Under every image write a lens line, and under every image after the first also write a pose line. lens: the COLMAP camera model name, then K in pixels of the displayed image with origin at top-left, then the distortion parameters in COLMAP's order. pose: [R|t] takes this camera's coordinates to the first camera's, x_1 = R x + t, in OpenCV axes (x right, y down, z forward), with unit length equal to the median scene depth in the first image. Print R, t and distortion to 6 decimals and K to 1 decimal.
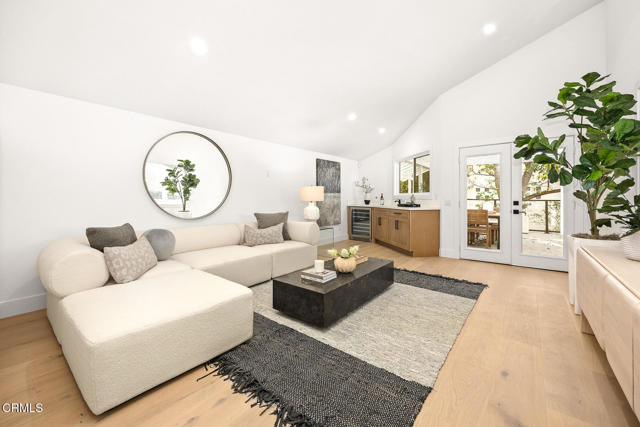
lens RADIAL K [[262.6, 0, 314.1], [0, 262.6, 192.8], [0, 0, 1]] dist [-0.000410, -0.000036]
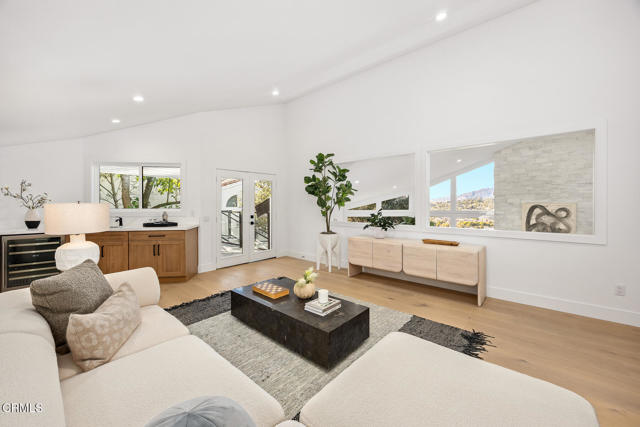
lens RADIAL K [[247.5, 0, 319.2], [0, 247.5, 211.1], [0, 0, 1]] dist [0.001013, 0.000005]
pose [[0.033257, -0.029622, 0.999008, -0.422340], [-0.018157, 0.999378, 0.030237, -0.029165], [-0.999282, -0.019144, 0.032699, 0.486104]]
